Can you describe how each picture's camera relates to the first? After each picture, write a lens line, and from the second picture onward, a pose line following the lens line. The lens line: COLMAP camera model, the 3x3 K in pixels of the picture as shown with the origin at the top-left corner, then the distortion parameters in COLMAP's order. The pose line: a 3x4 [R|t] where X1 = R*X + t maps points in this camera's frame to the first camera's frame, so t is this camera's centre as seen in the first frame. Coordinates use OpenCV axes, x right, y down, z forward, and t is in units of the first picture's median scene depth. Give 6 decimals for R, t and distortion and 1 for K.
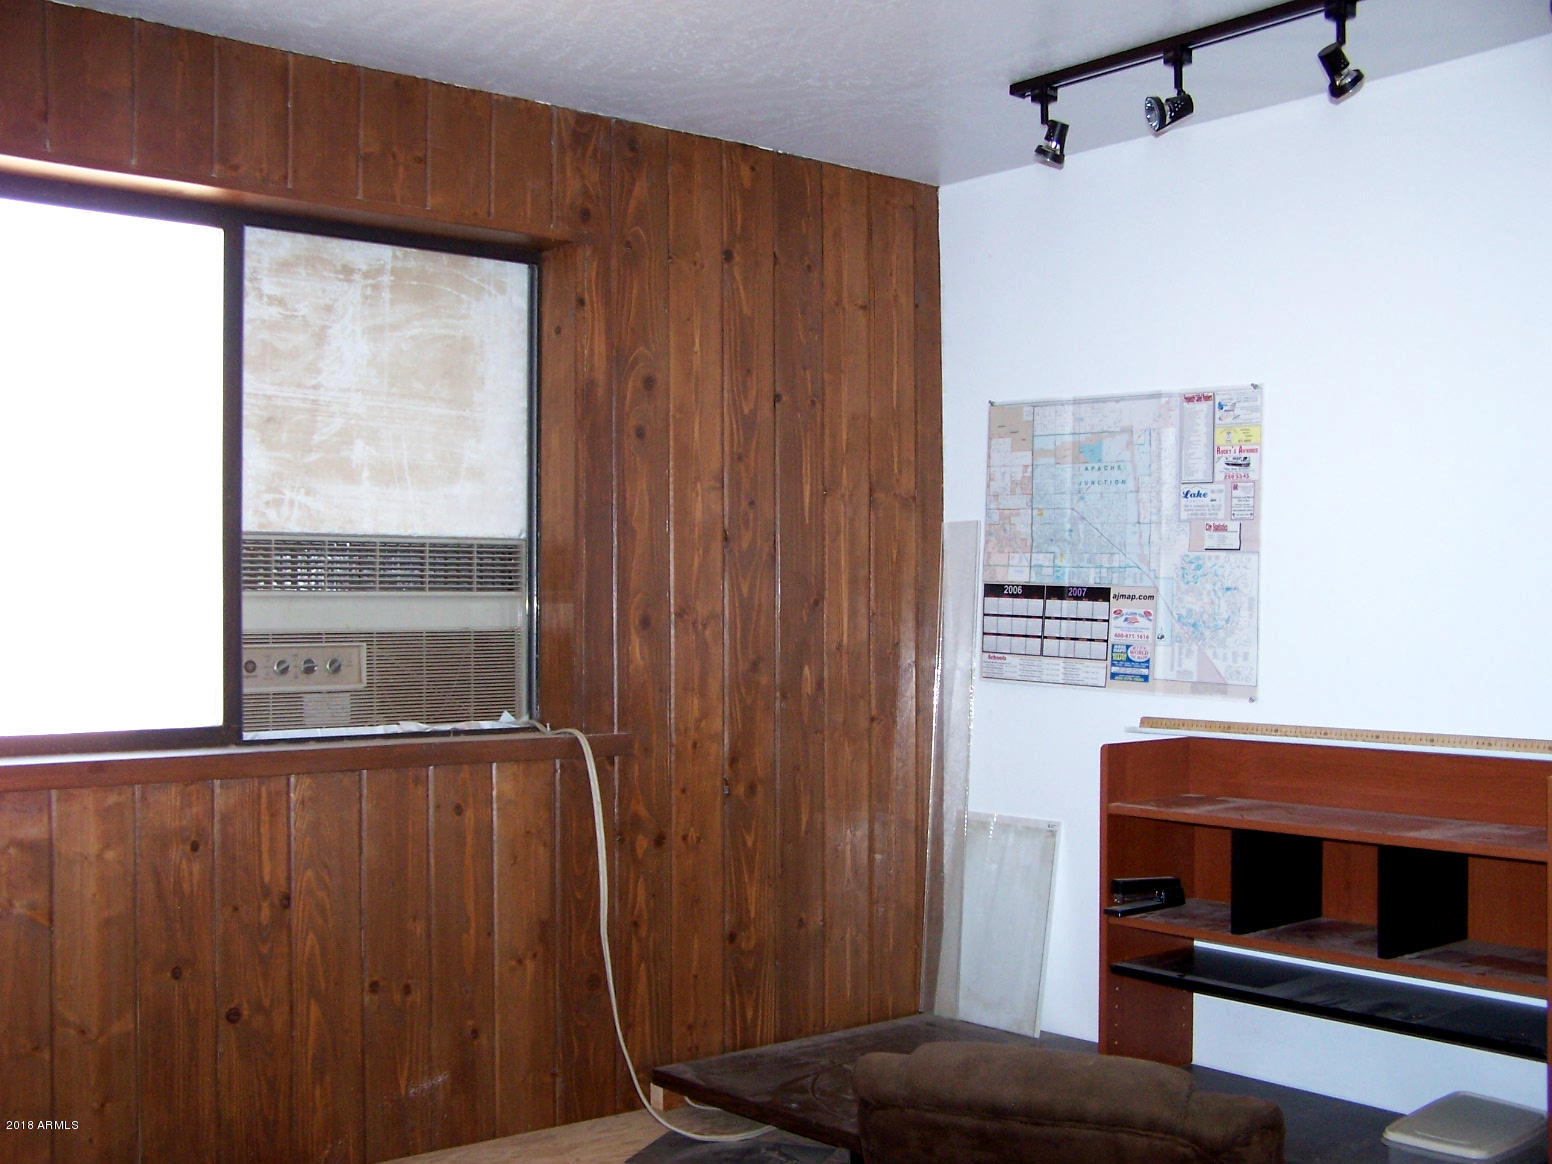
lens RADIAL K [[1722.7, 0, 776.2], [0, 1722.7, 616.6], [0, 0, 1]] dist [-0.211215, 0.328682]
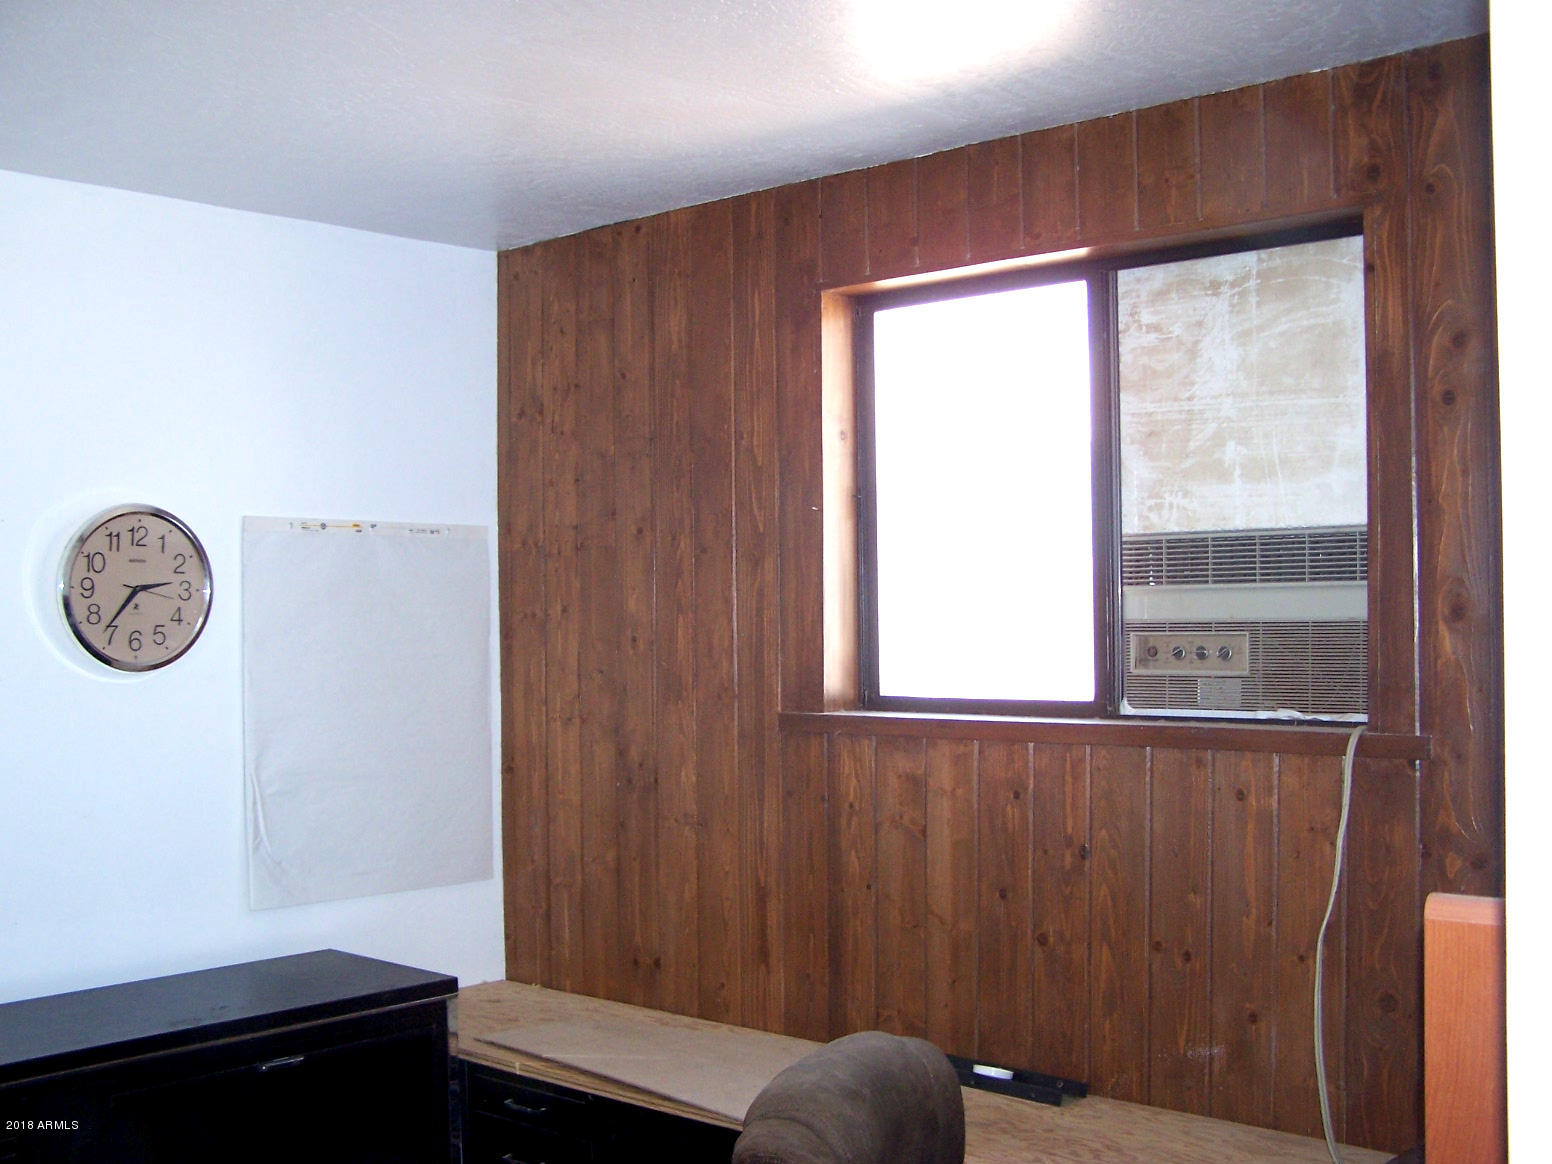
lens RADIAL K [[1722.7, 0, 776.2], [0, 1722.7, 616.6], [0, 0, 1]] dist [-0.211215, 0.328682]
pose [[0.158293, 0.003947, -0.987384, 0.769593], [0.009044, 0.999944, 0.005448, -0.002561], [0.987351, -0.009792, 0.158248, 0.557787]]
